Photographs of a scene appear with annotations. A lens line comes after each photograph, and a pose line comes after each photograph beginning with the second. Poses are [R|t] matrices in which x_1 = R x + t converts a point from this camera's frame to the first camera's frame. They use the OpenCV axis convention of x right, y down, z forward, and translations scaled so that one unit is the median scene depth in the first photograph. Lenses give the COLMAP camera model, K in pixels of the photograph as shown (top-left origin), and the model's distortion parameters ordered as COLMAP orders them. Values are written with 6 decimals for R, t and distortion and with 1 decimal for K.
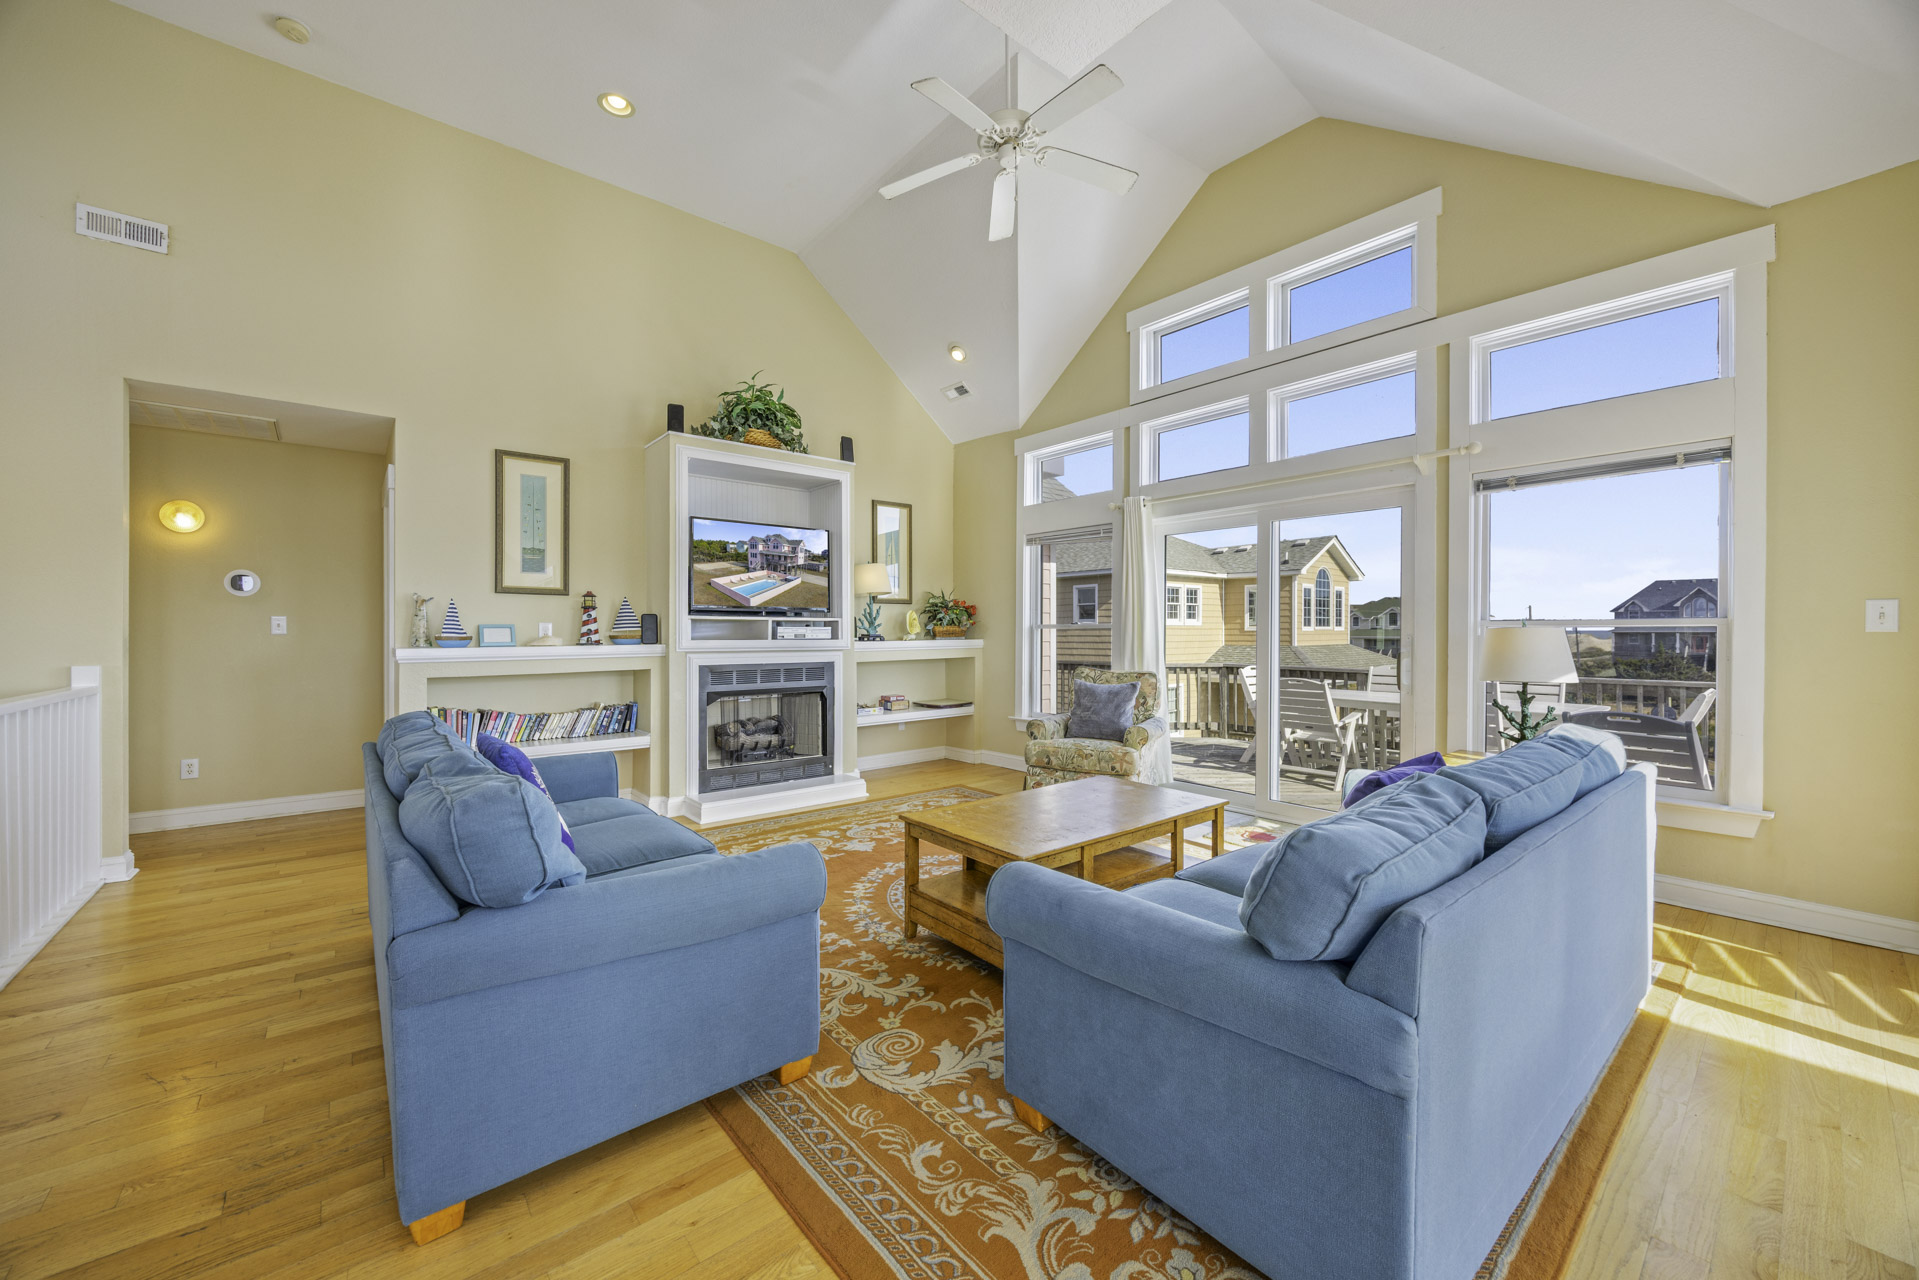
lens RADIAL K [[725.2, 0, 942.0], [0, 725.2, 631.4], [0, 0, 1]] dist [-0.001205, -0.000263]
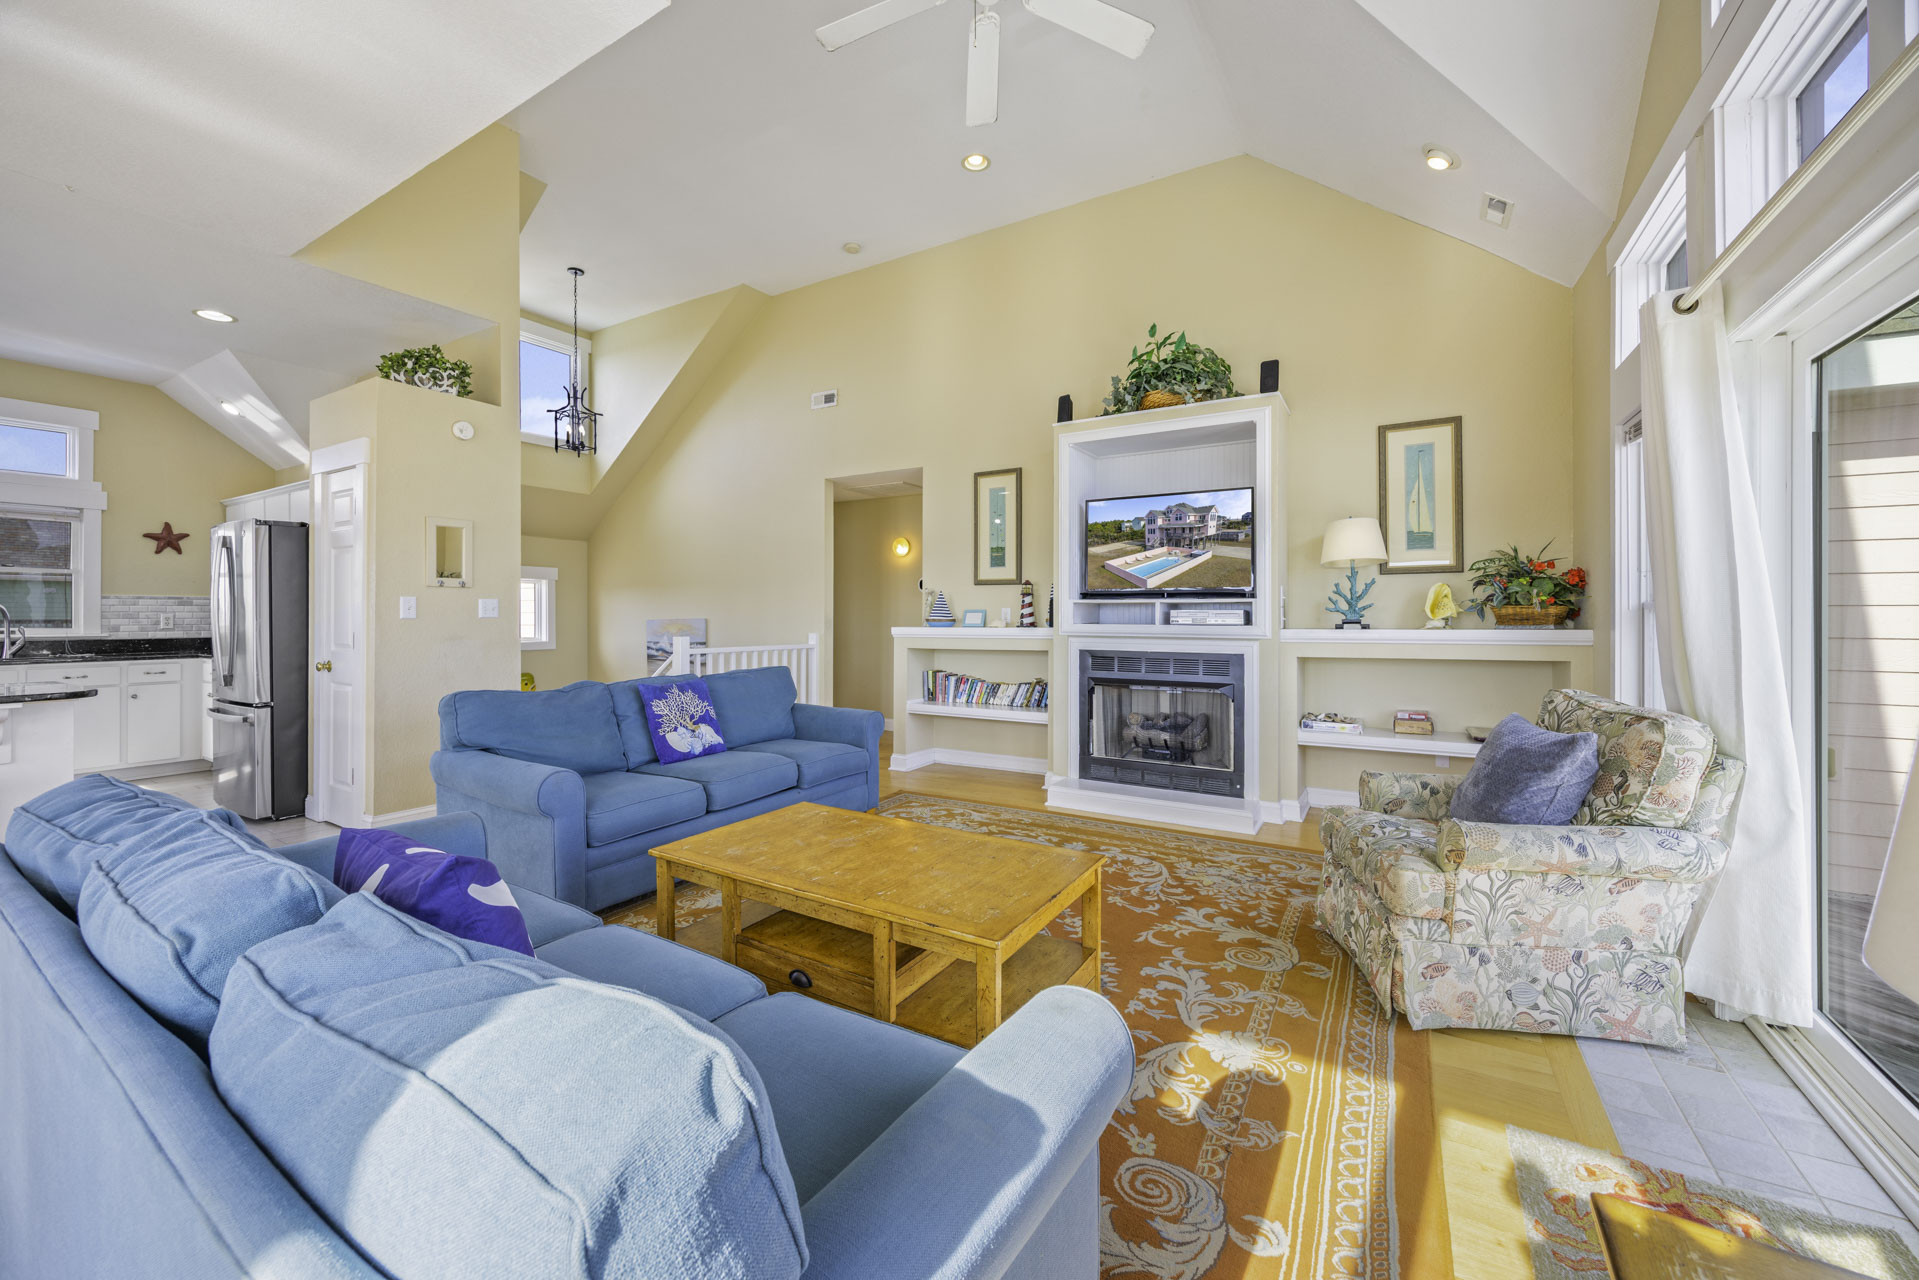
lens RADIAL K [[750.1, 0, 950.3], [0, 750.1, 609.0], [0, 0, 1]] dist [0.007256, -0.000256]
pose [[0.329496, -0.004252, -0.944147, 0.543191], [0.000277, 0.999990, -0.004407, -0.004208], [0.944157, 0.001190, 0.329494, 0.457502]]
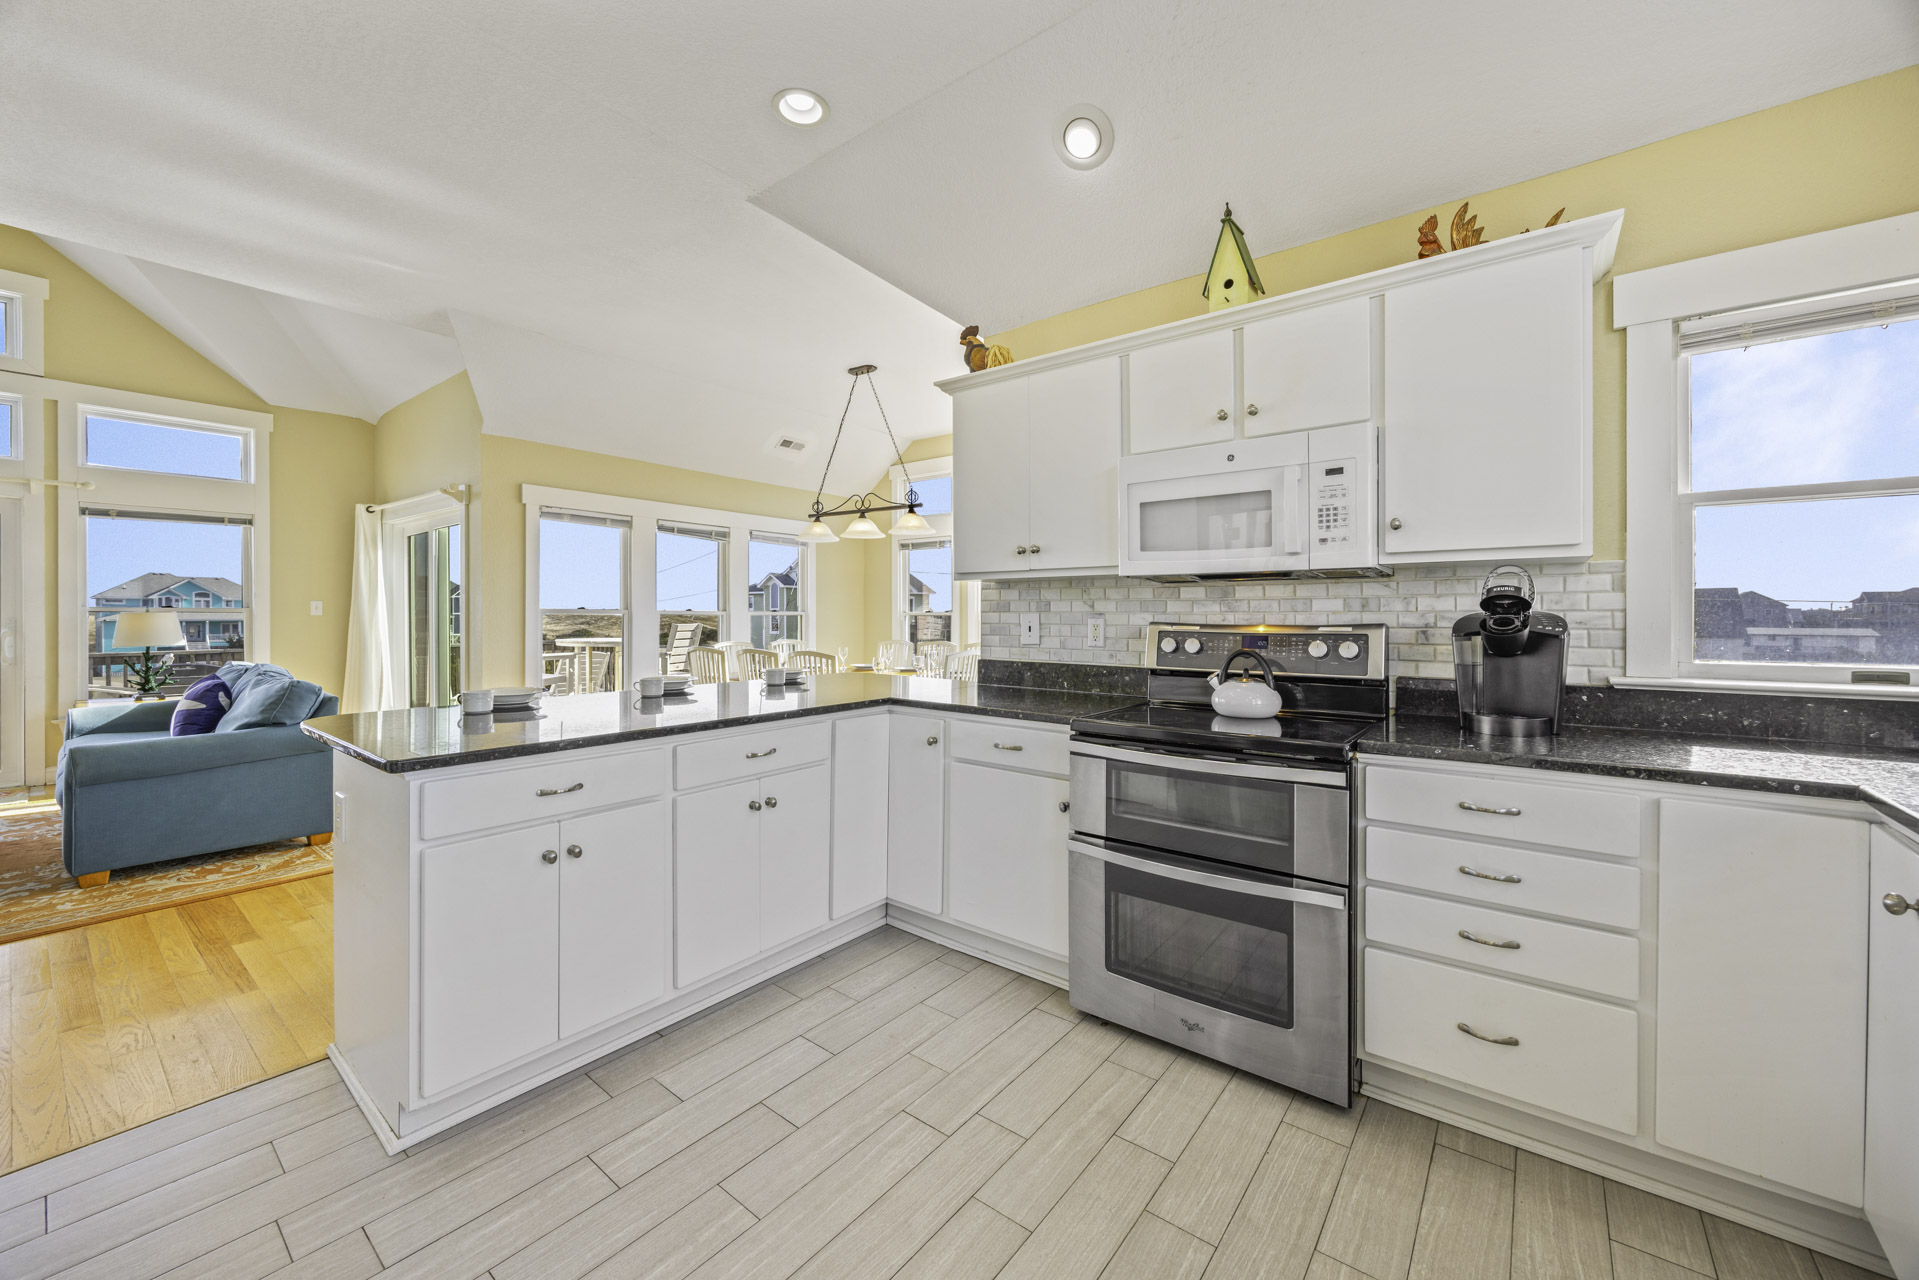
lens RADIAL K [[739.4, 0, 953.1], [0, 739.4, 617.6], [0, 0, 1]] dist [0.001312, 0.000168]
pose [[-0.212006, -0.002653, 0.977265, -0.723921], [-0.000680, 0.999996, 0.002568, -0.000014], [-0.977268, -0.000120, -0.212007, -0.239009]]
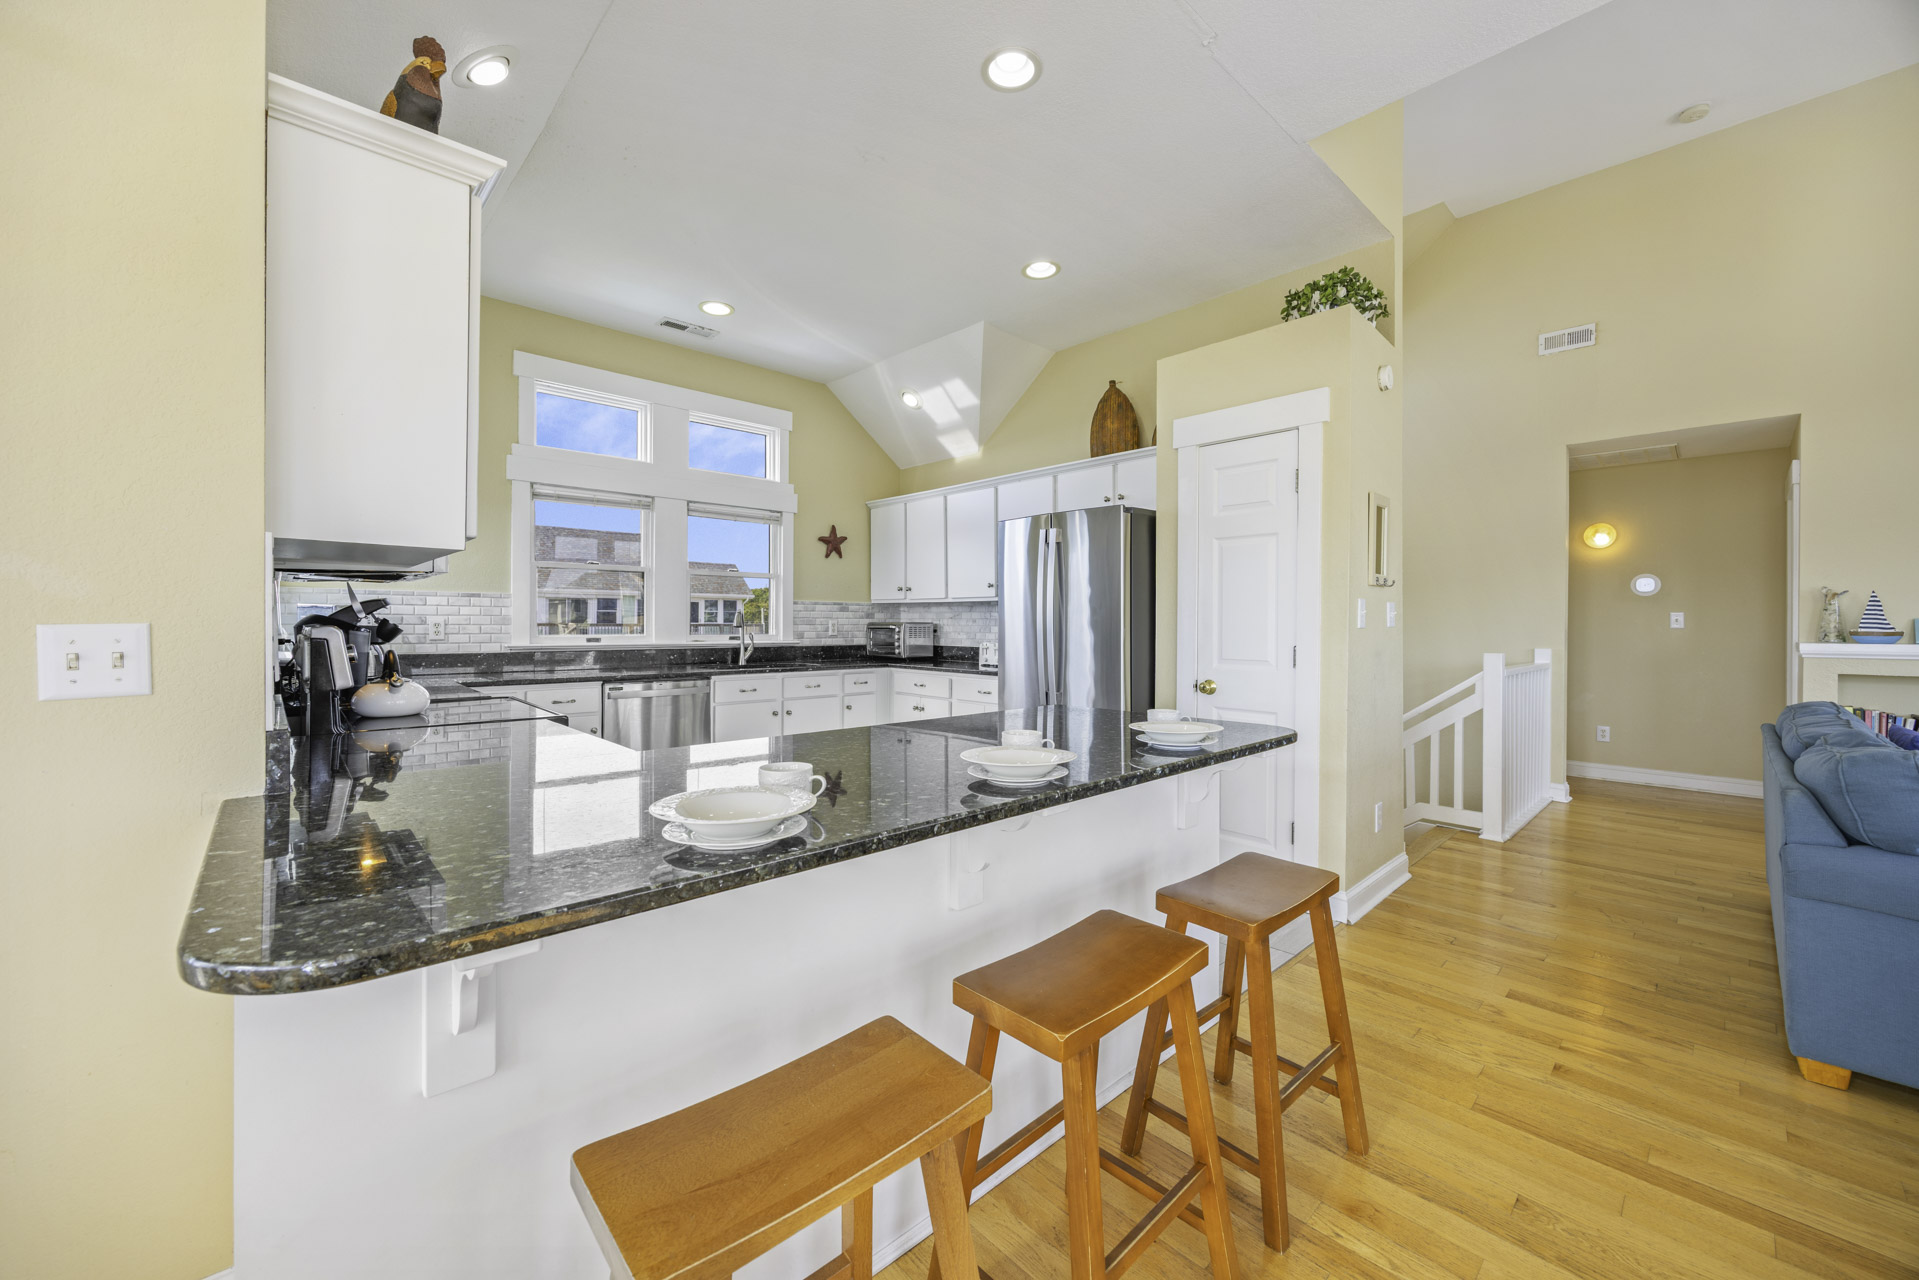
lens RADIAL K [[735.7, 0, 953.1], [0, 735.7, 625.8], [0, 0, 1]] dist [-0.001506, -0.000258]
pose [[0.062257, 0.003023, -0.998056, 0.149356], [-0.005062, 0.999984, 0.002713, 0.002380], [0.998047, 0.004883, 0.062271, -0.186436]]
